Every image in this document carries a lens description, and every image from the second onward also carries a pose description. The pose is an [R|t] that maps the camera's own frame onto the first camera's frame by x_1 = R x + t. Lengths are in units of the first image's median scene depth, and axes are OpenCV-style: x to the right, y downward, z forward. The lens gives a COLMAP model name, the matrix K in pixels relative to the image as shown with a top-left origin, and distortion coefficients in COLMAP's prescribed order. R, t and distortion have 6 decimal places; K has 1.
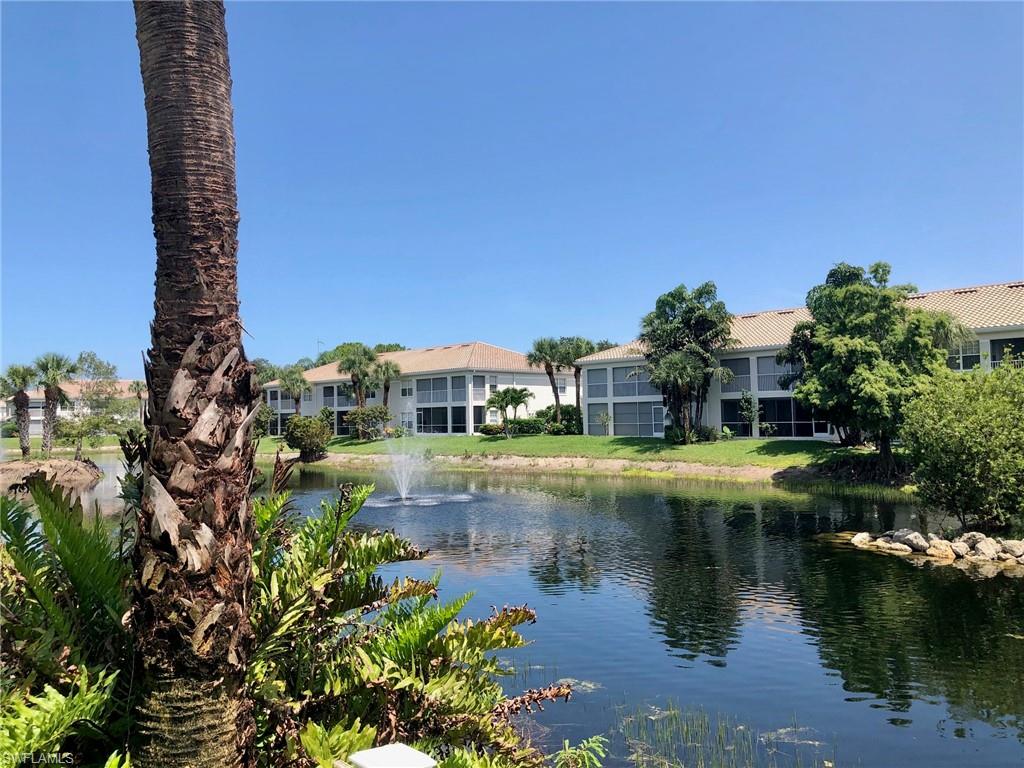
lens RADIAL K [[842.2, 0, 498.8], [0, 842.2, 395.9], [0, 0, 1]] dist [0.008930, 0.008058]
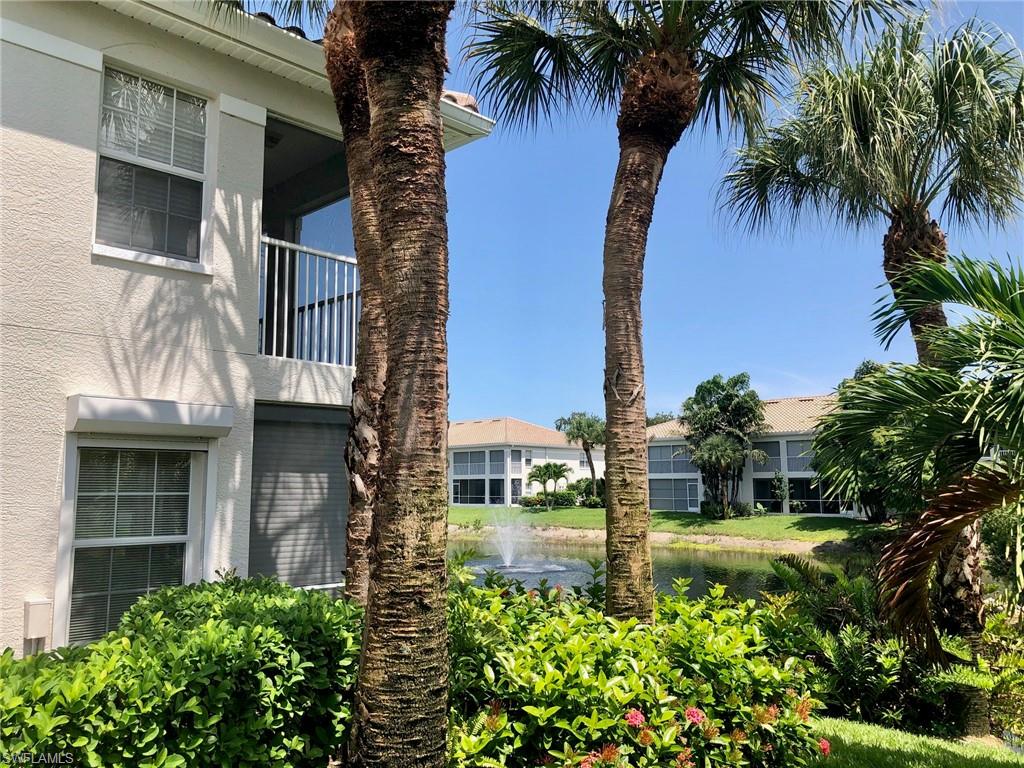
lens RADIAL K [[842.2, 0, 535.2], [0, 842.2, 397.0], [0, 0, 1]] dist [0.008930, 0.008058]
pose [[0.997537, 0.022806, 0.066337, -0.098934], [-0.017514, 0.996698, -0.079283, -0.009746], [-0.067926, 0.077926, 0.994642, -0.086637]]
